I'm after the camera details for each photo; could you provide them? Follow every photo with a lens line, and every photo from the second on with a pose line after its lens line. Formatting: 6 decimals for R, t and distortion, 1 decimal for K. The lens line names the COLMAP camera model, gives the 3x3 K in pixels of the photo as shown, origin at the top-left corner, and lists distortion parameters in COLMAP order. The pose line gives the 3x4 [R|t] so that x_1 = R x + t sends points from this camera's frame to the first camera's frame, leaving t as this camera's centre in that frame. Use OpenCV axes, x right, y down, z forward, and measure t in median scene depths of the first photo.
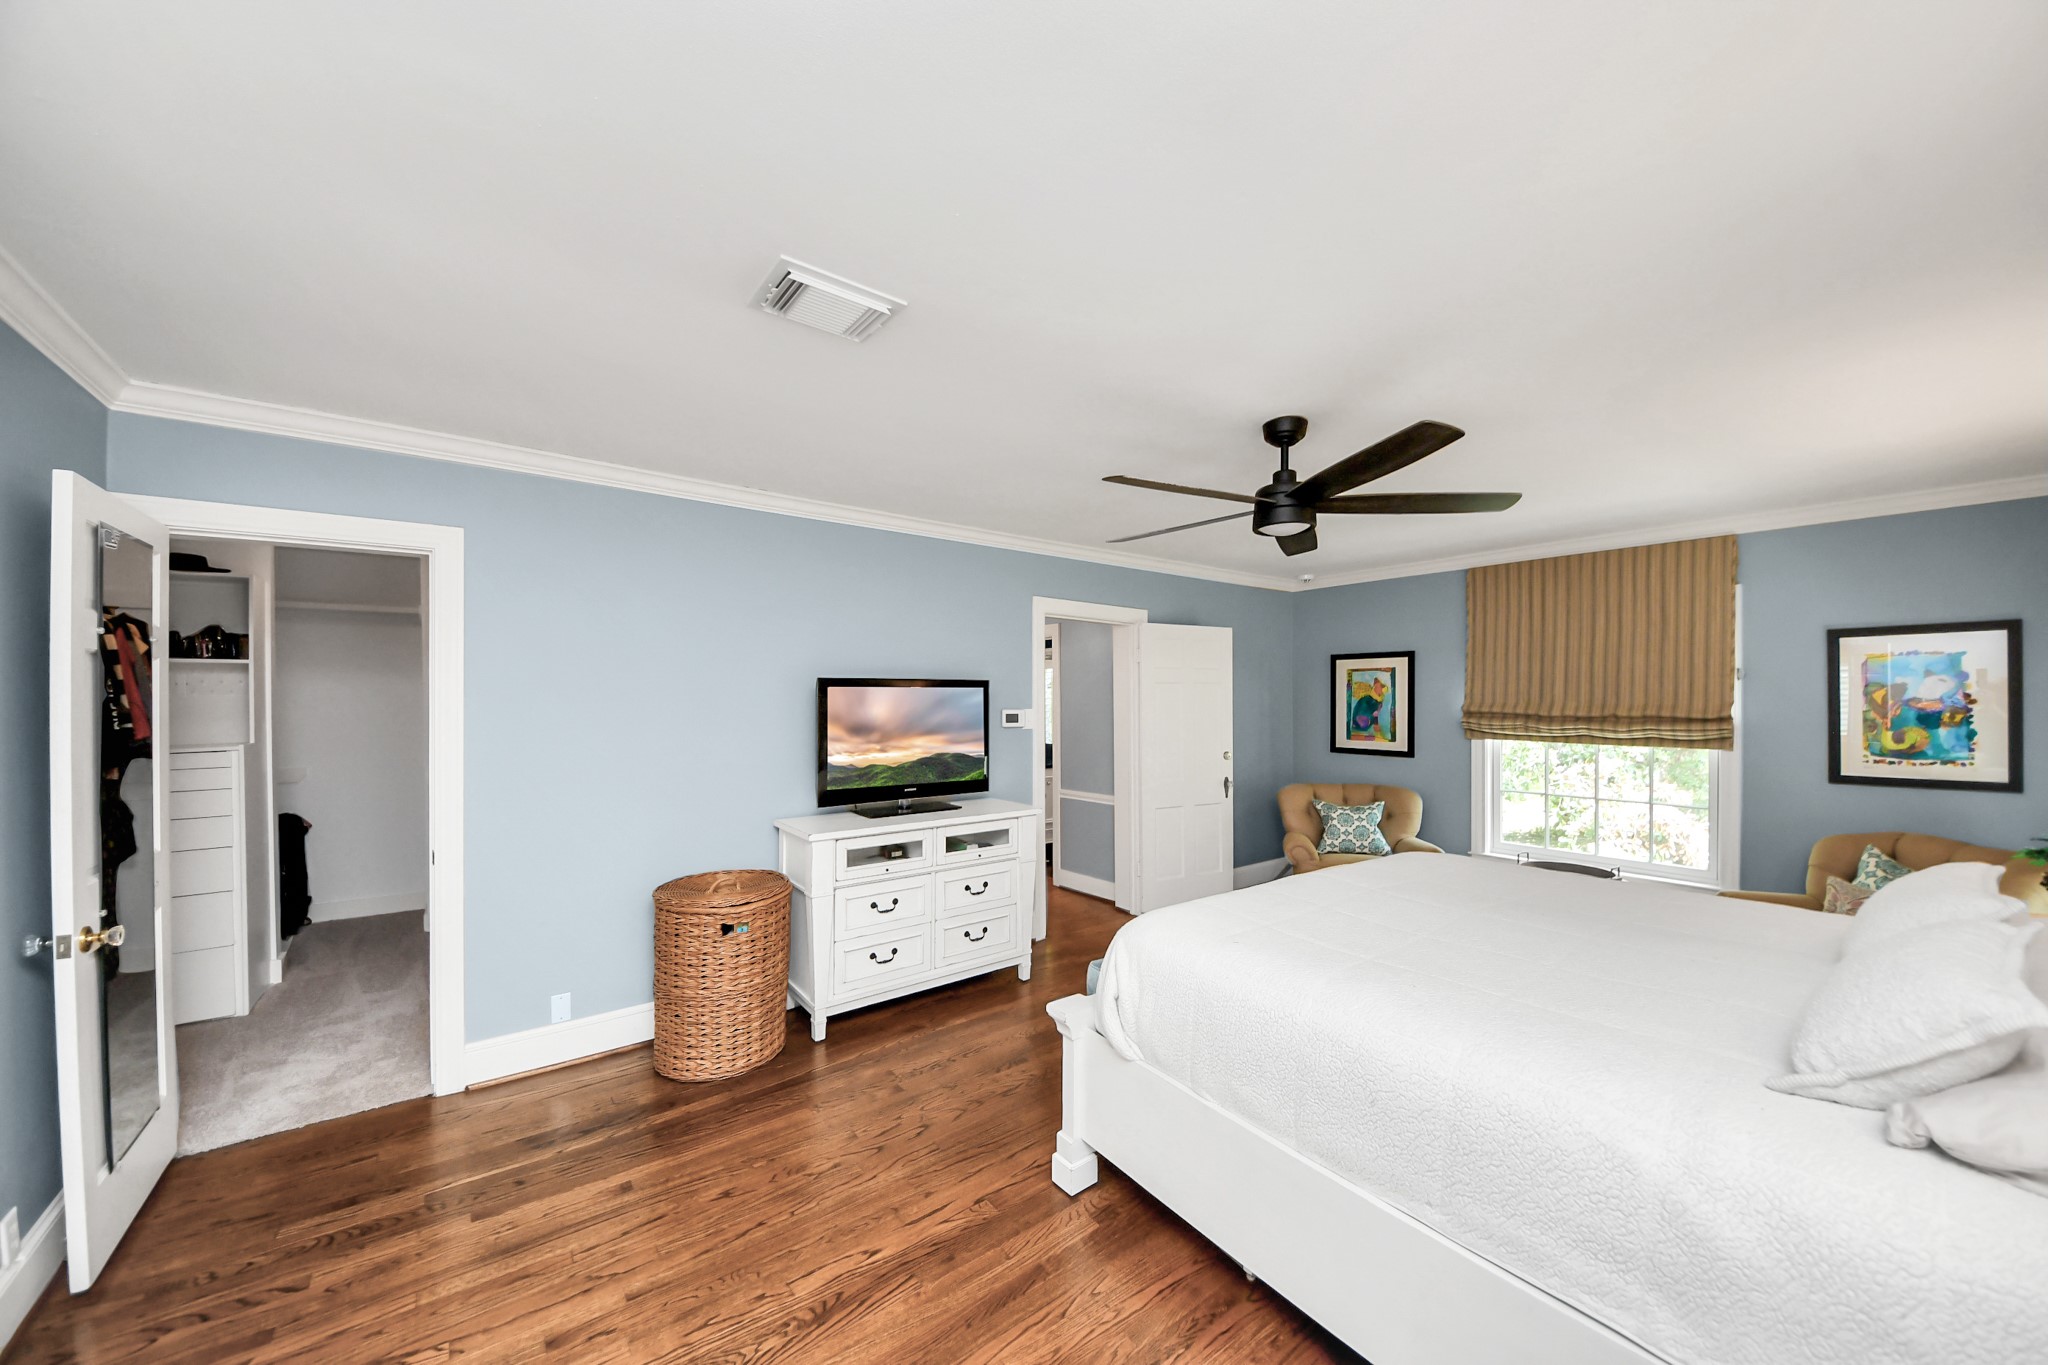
lens RADIAL K [[751.8, 0, 1024.0], [0, 751.8, 682.5], [0, 0, 1]] dist [-0.000575, -0.021543]
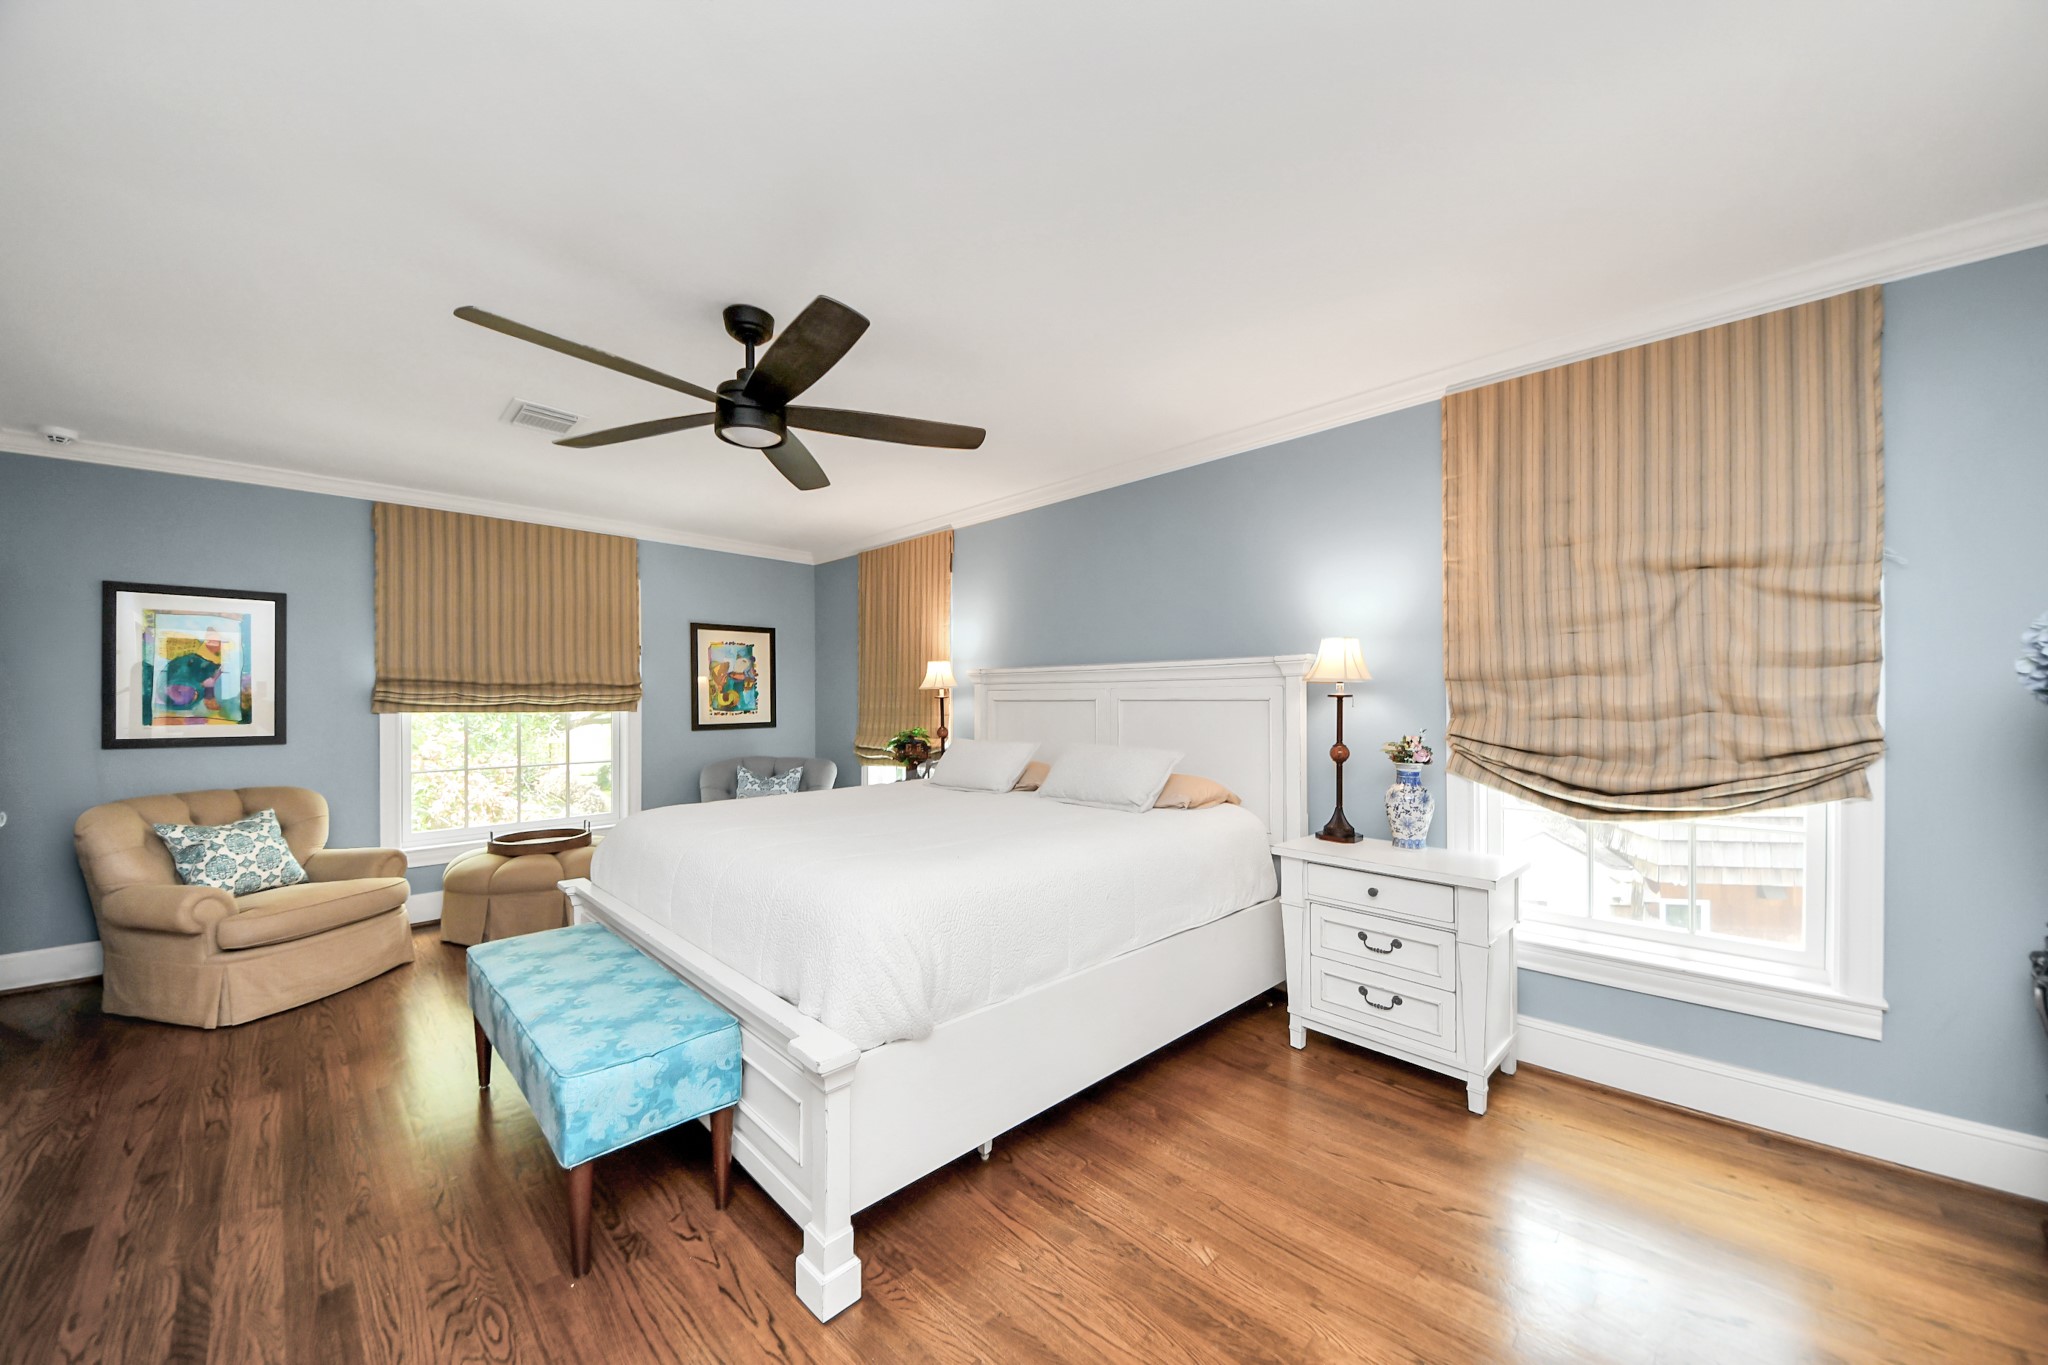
lens RADIAL K [[729.0, 0, 1030.6], [0, 729.0, 702.1], [0, 0, 1]] dist [0.000737, -0.006475]
pose [[-0.182478, -0.006364, 0.983189, -0.319198], [-0.014950, 0.999881, 0.003698, 0.053006], [-0.983096, -0.014024, -0.182551, 0.481101]]
